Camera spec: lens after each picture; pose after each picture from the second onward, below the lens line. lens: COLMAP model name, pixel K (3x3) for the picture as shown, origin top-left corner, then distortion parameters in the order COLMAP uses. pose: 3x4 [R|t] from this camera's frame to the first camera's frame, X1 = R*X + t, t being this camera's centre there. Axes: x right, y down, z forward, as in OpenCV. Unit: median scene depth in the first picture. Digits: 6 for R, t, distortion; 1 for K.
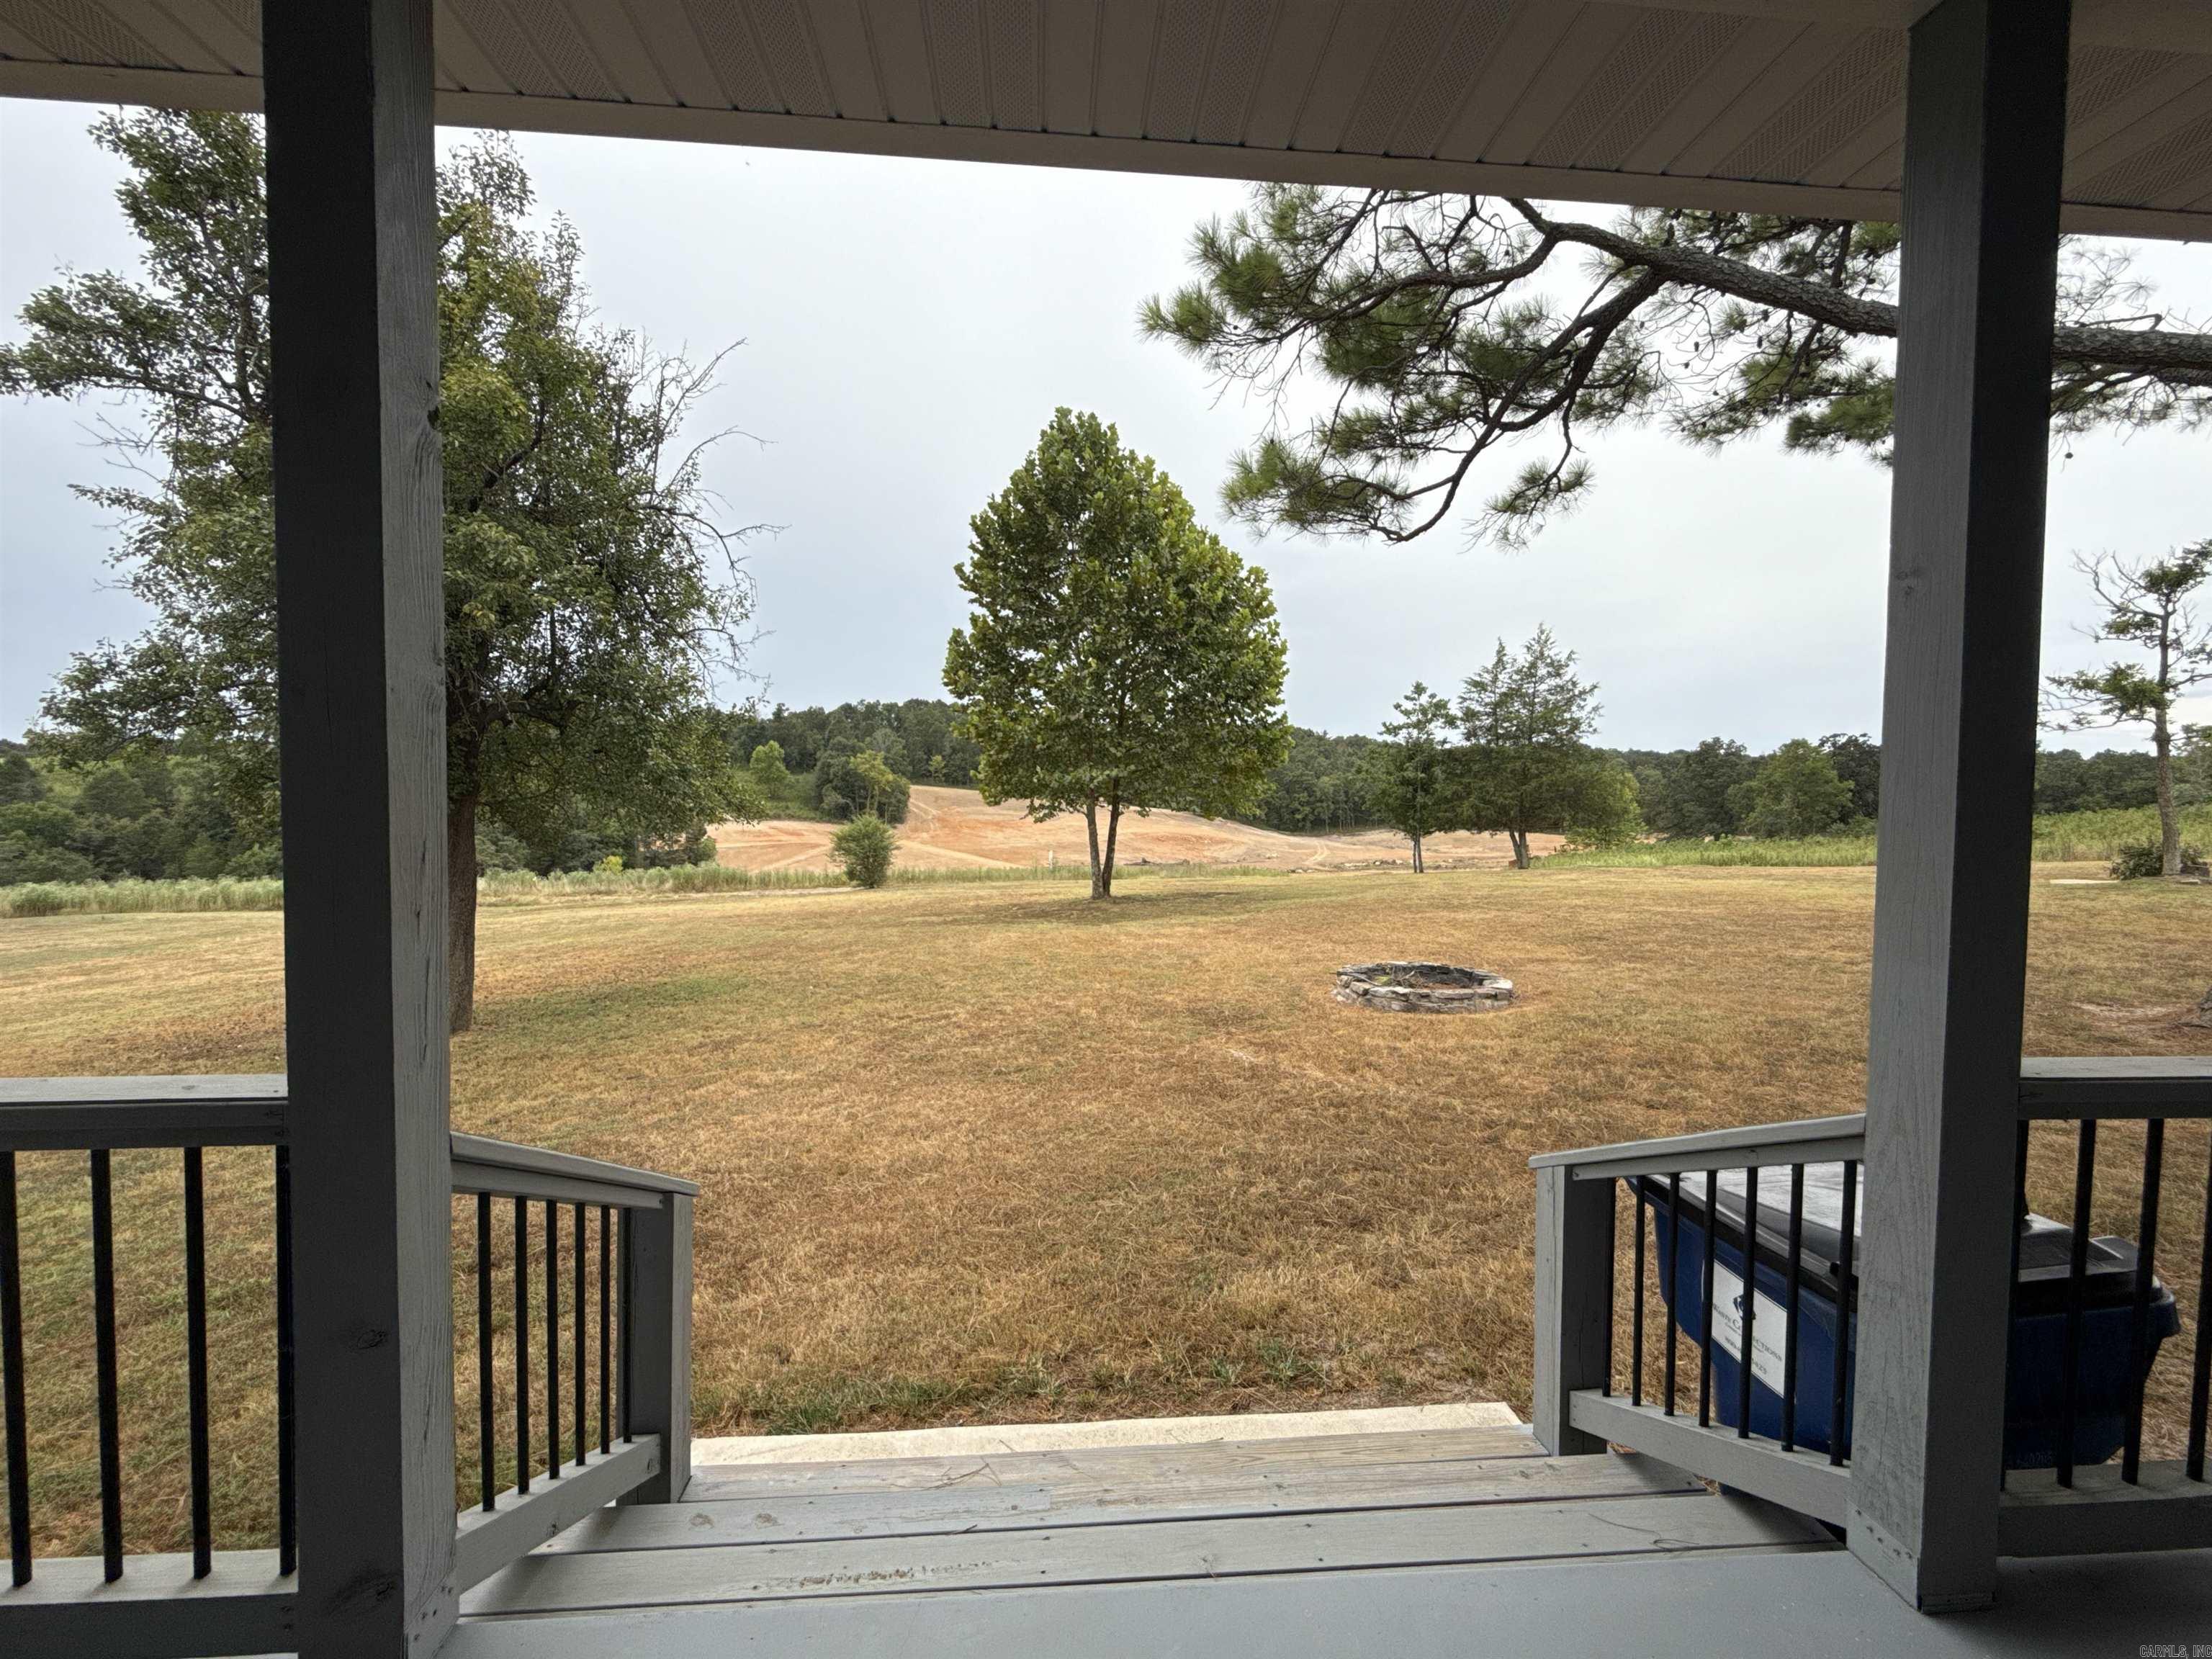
lens RADIAL K [[927.1, 0, 1105.8], [0, 927.1, 832.5], [0, 0, 1]] dist [-0.000513, -0.000078]
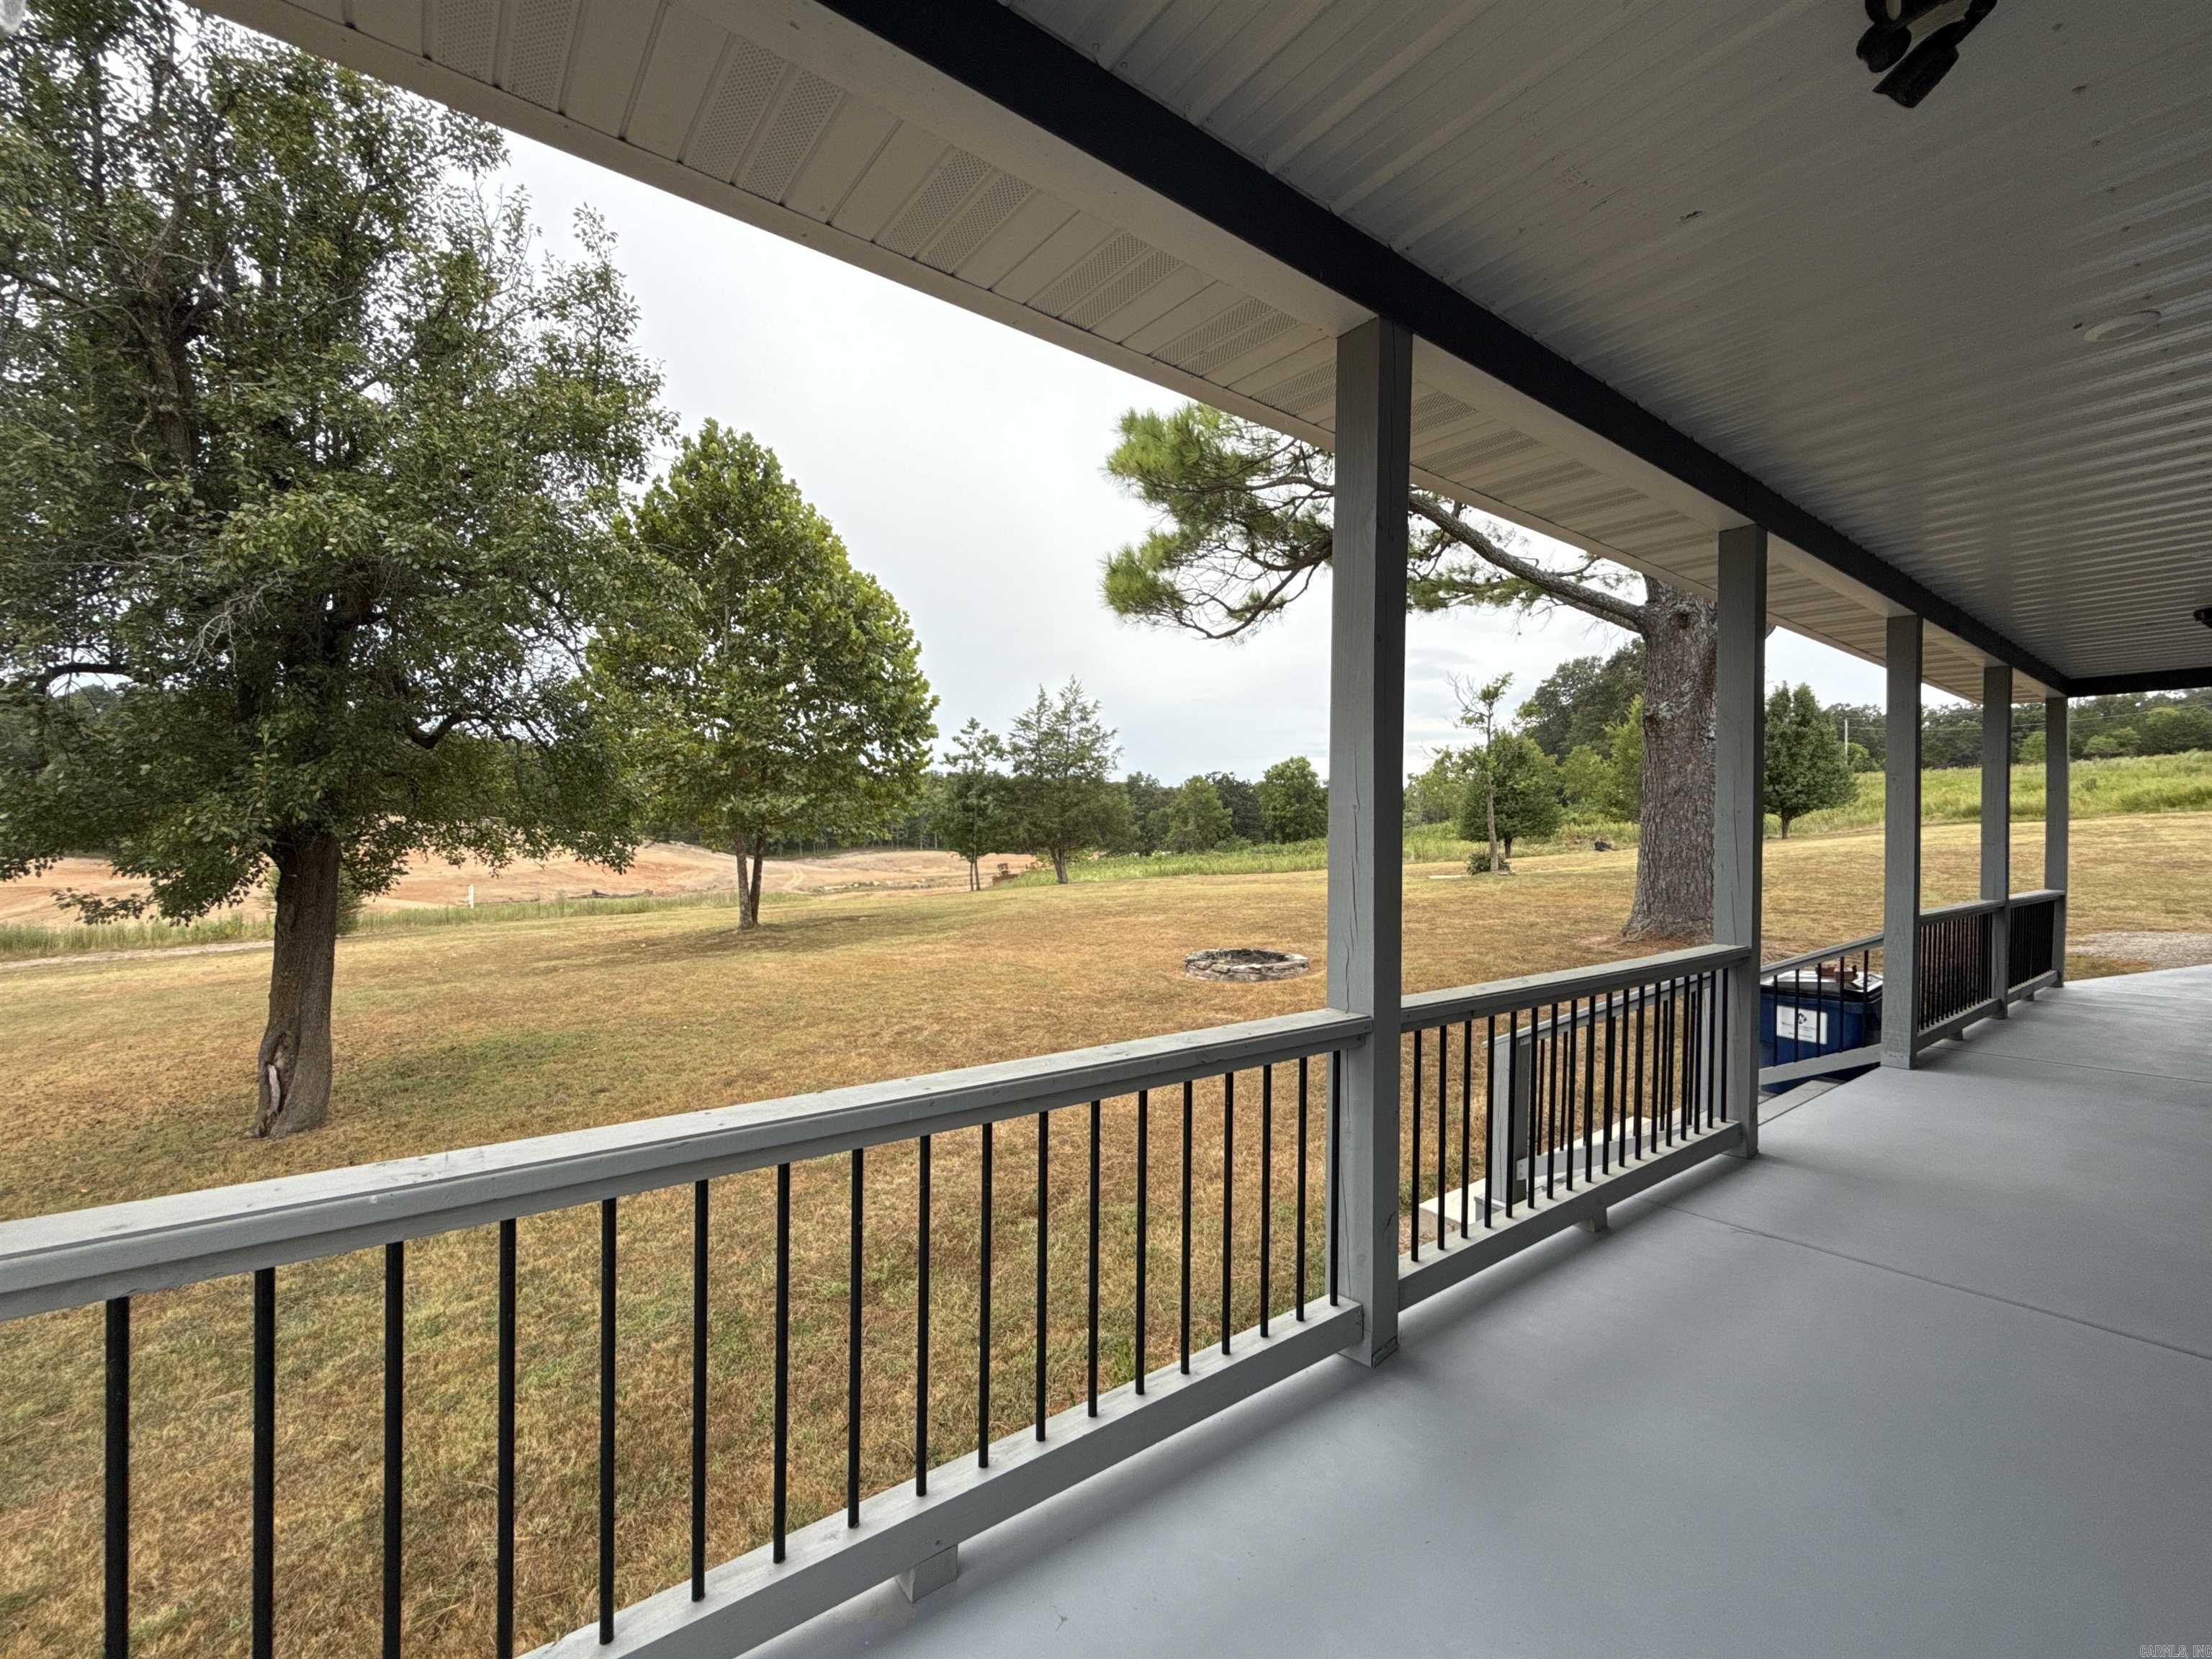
lens RADIAL K [[927.1, 0, 1105.3], [0, 927.1, 829.4], [0, 0, 1]] dist [-0.000513, -0.000078]
pose [[0.842484, -0.004141, 0.538706, -0.131903], [0.019074, 0.999573, -0.022147, -0.001813], [-0.538384, 0.028934, 0.842203, -0.012638]]
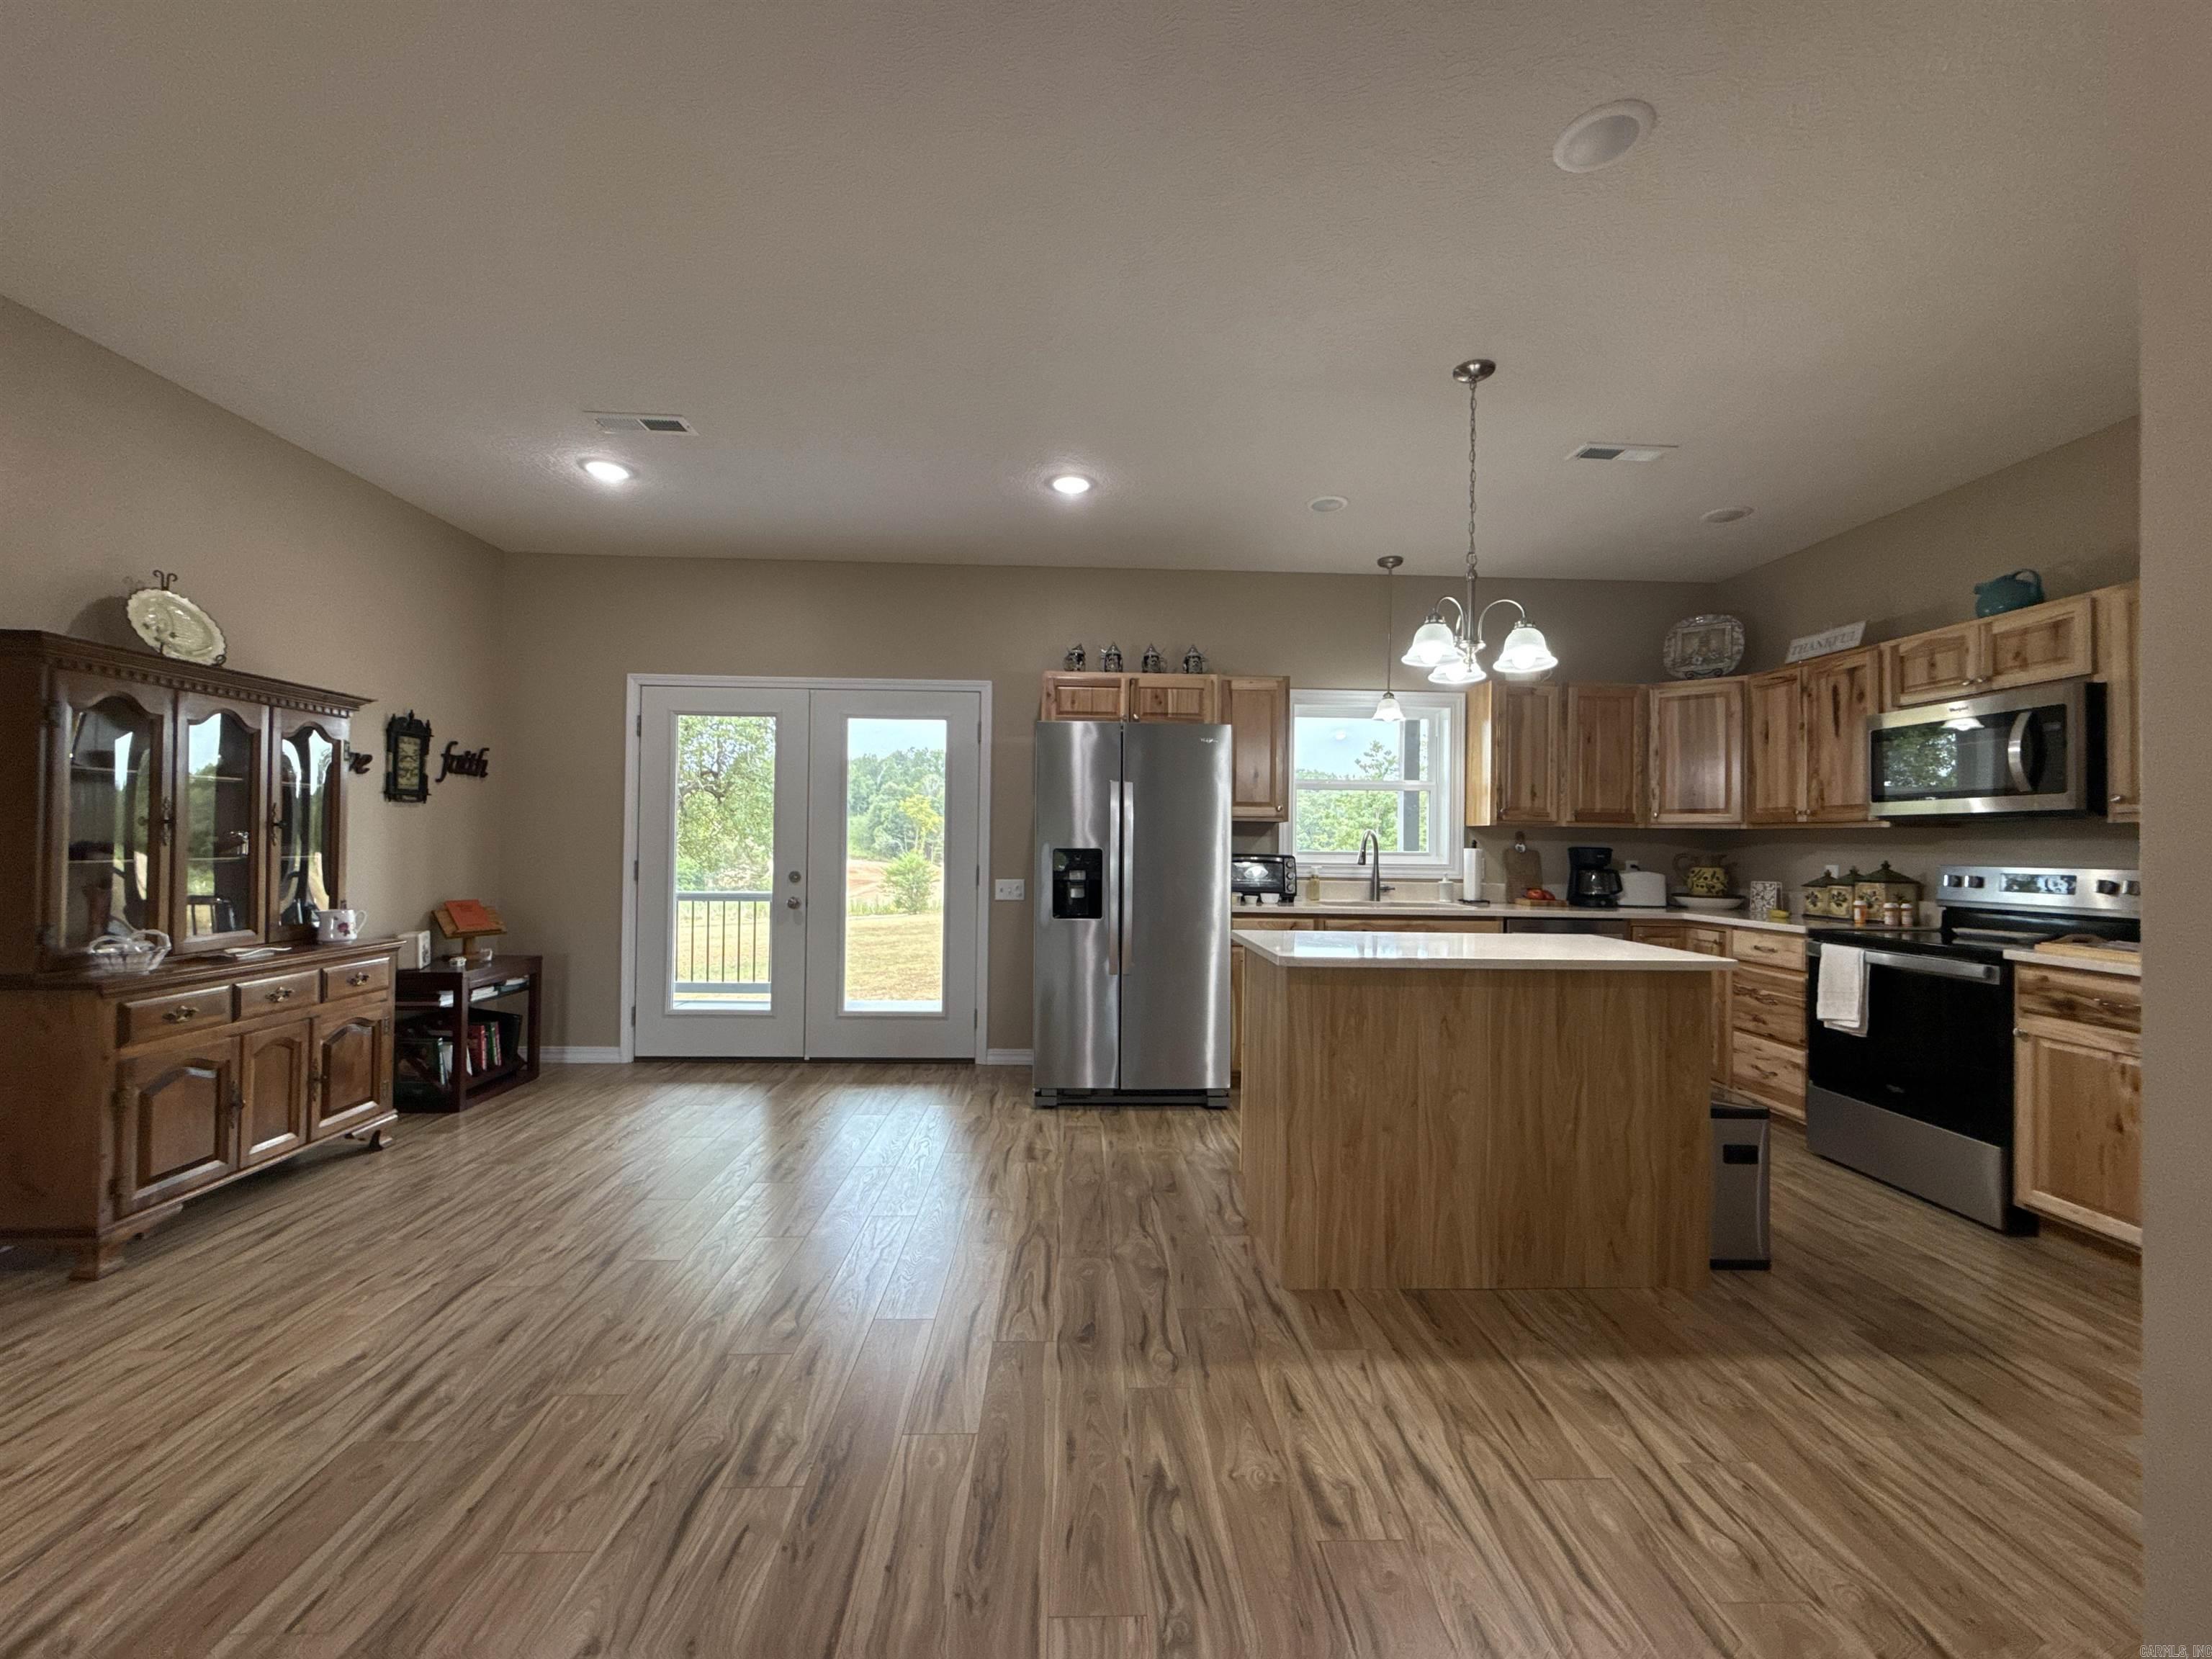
lens RADIAL K [[927.1, 0, 1108.5], [0, 927.1, 829.5], [0, 0, 1]] dist [-0.000513, -0.000078]
pose [[0.998824, -0.000397, -0.048476, 0.057345], [-0.001808, 0.998966, -0.045433, 0.003886], [0.048444, 0.045467, 0.997791, -0.196002]]
